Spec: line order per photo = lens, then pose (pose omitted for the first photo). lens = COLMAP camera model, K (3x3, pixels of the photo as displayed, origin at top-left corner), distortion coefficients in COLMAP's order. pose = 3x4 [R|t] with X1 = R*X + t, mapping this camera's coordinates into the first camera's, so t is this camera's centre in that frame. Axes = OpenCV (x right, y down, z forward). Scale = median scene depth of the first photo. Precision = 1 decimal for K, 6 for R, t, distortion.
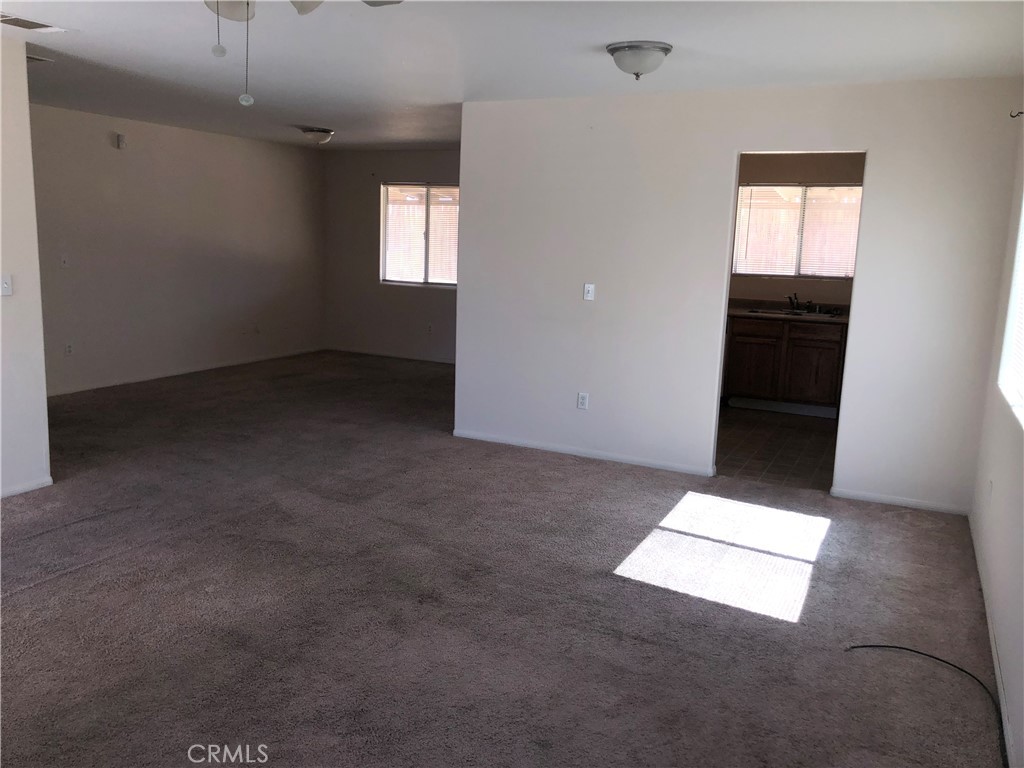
lens RADIAL K [[845.0, 0, 483.9], [0, 845.0, 379.3], [0, 0, 1]] dist [0.046445, -0.063948]
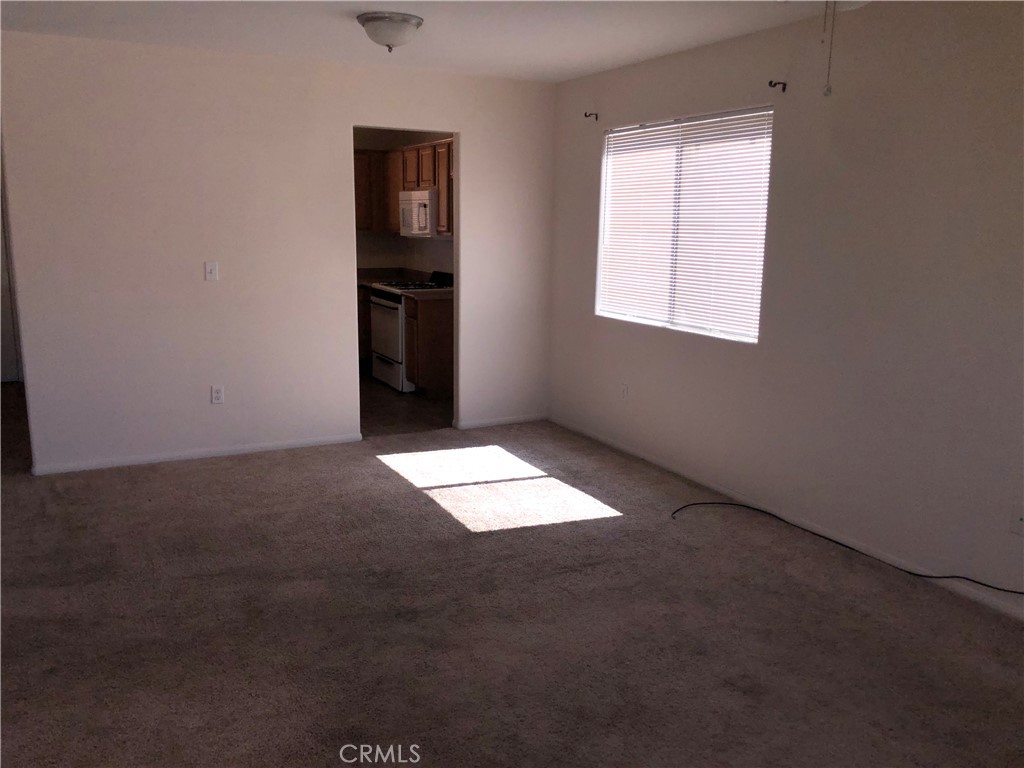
lens RADIAL K [[845.0, 0, 503.1], [0, 845.0, 381.2], [0, 0, 1]] dist [0.046445, -0.063948]
pose [[0.588307, -0.177286, 0.788964, -0.560832], [0.144352, 0.983024, 0.113253, -0.063365], [-0.795649, 0.047261, 0.603911, 0.293561]]
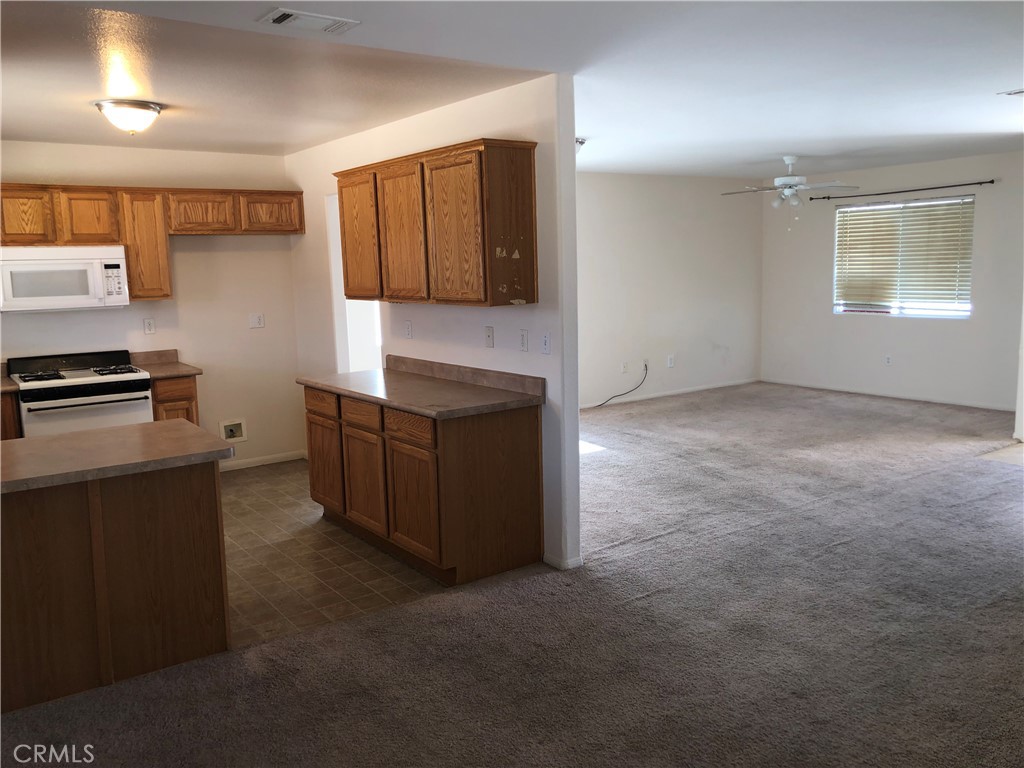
lens RADIAL K [[845.0, 0, 505.7], [0, 845.0, 378.9], [0, 0, 1]] dist [0.046445, -0.063948]
pose [[-0.889623, -0.071505, 0.451063, -0.412589], [0.076442, 0.950419, 0.301431, -0.423930], [-0.450252, 0.302640, -0.840049, 2.308092]]
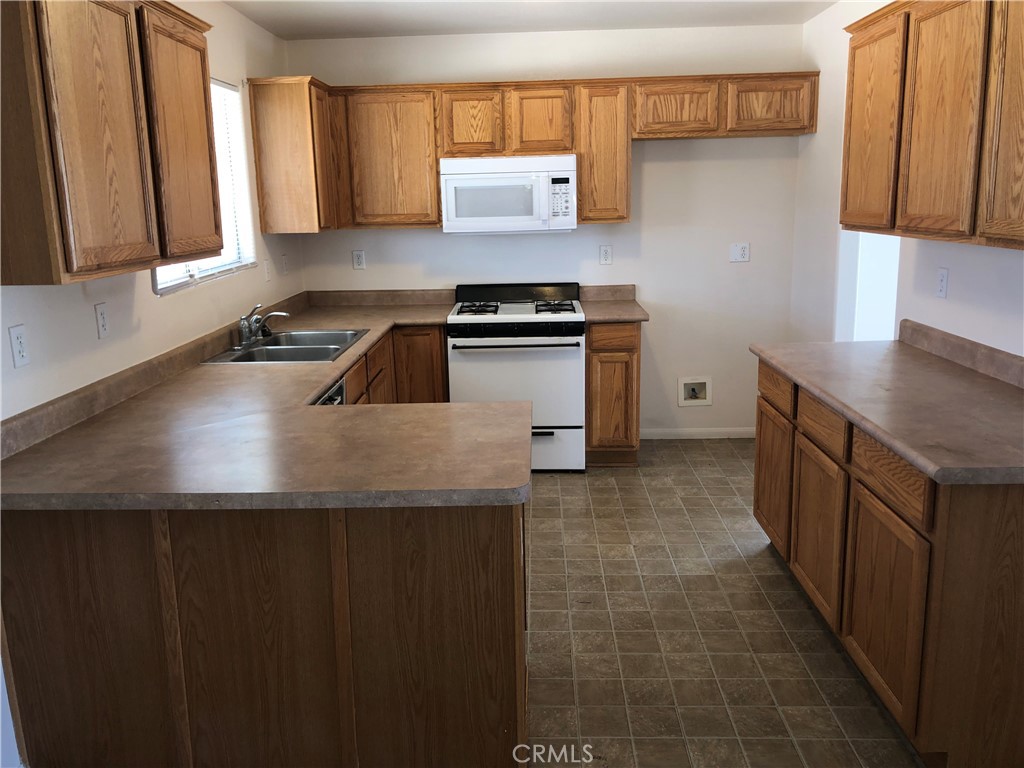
lens RADIAL K [[845.0, 0, 505.5], [0, 845.0, 378.5], [0, 0, 1]] dist [0.046445, -0.063948]
pose [[-0.435288, -0.211846, 0.875012, -0.230730], [0.165759, 0.936447, 0.309179, -0.348078], [-0.884900, 0.279623, -0.372509, 1.956681]]
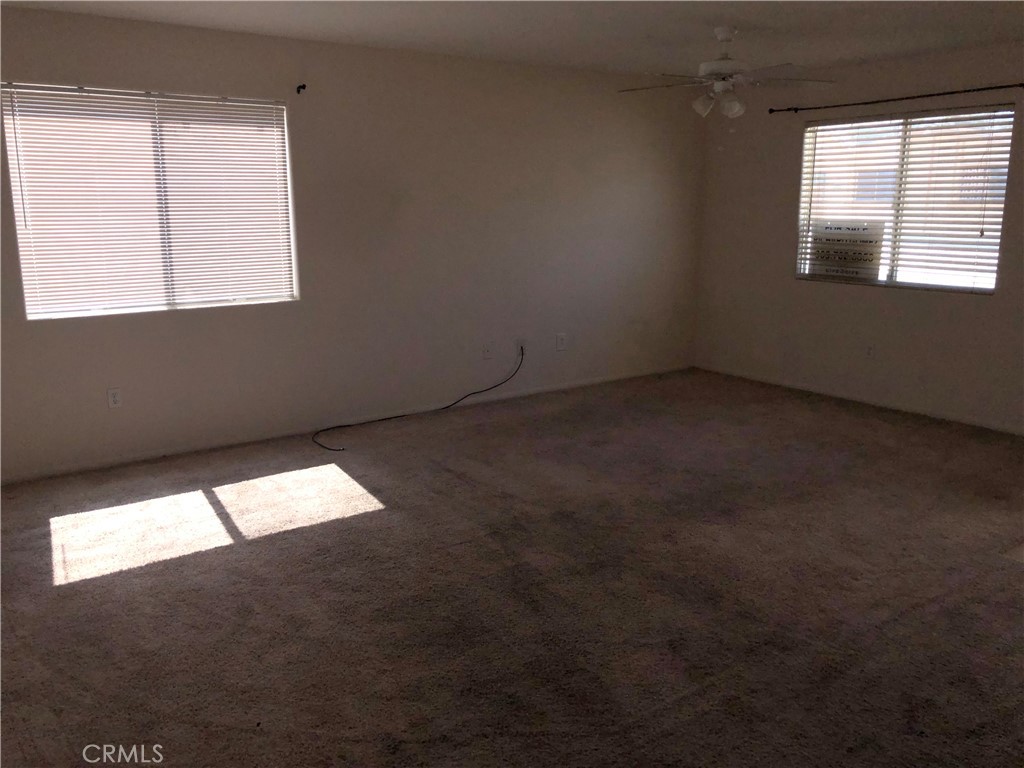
lens RADIAL K [[845.0, 0, 506.5], [0, 845.0, 371.2], [0, 0, 1]] dist [0.046445, -0.063948]
pose [[-0.891004, -0.120293, 0.437768, -0.389163], [0.051276, 0.931424, 0.360306, -0.280609], [-0.451090, 0.343481, -0.823735, 1.582106]]
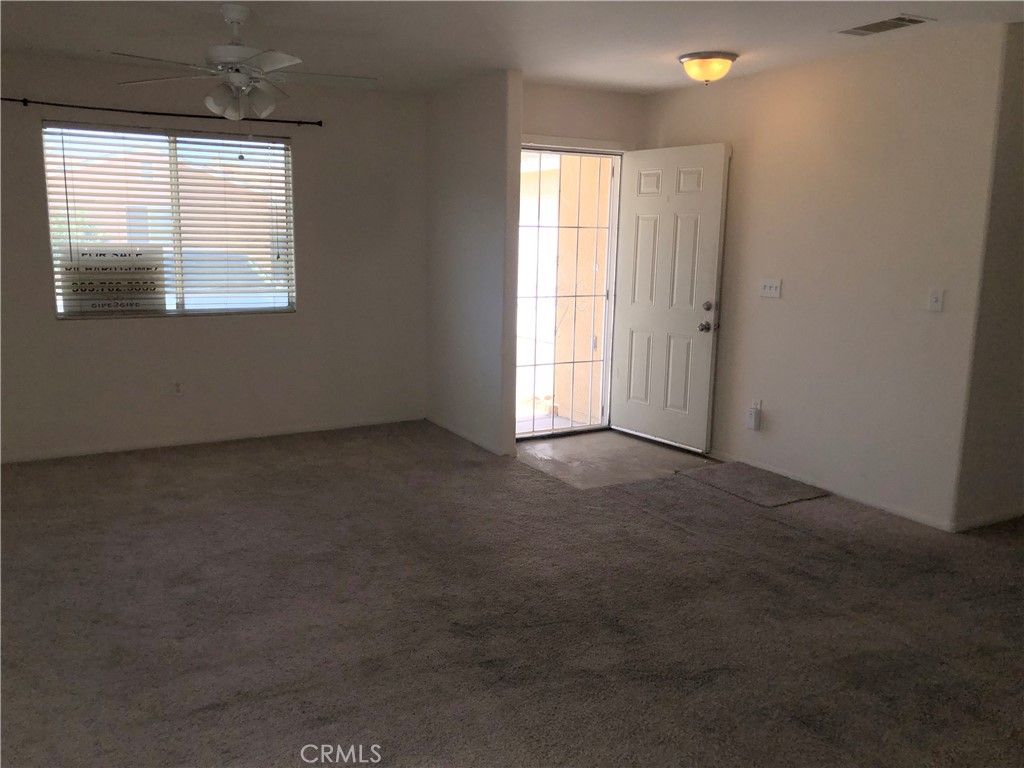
lens RADIAL K [[845.0, 0, 497.9], [0, 845.0, 371.2], [0, 0, 1]] dist [0.046445, -0.063948]
pose [[-0.538312, 0.095567, -0.837309, 0.520548], [-0.180329, 0.957475, 0.225218, -0.170401], [0.823226, 0.272229, -0.498187, 1.158563]]
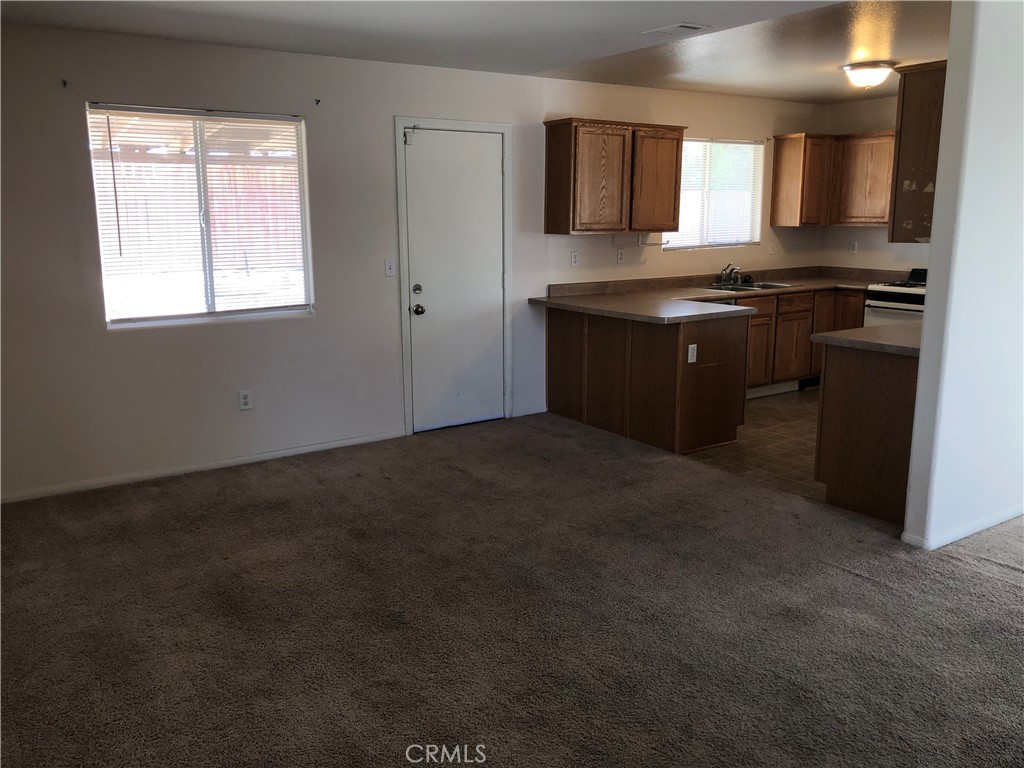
lens RADIAL K [[845.0, 0, 505.5], [0, 845.0, 380.4], [0, 0, 1]] dist [0.046445, -0.063948]
pose [[0.481612, -0.206227, 0.851775, -0.988320], [0.171269, 0.975327, 0.139301, -0.269662], [-0.859486, 0.078794, 0.505049, 1.391104]]
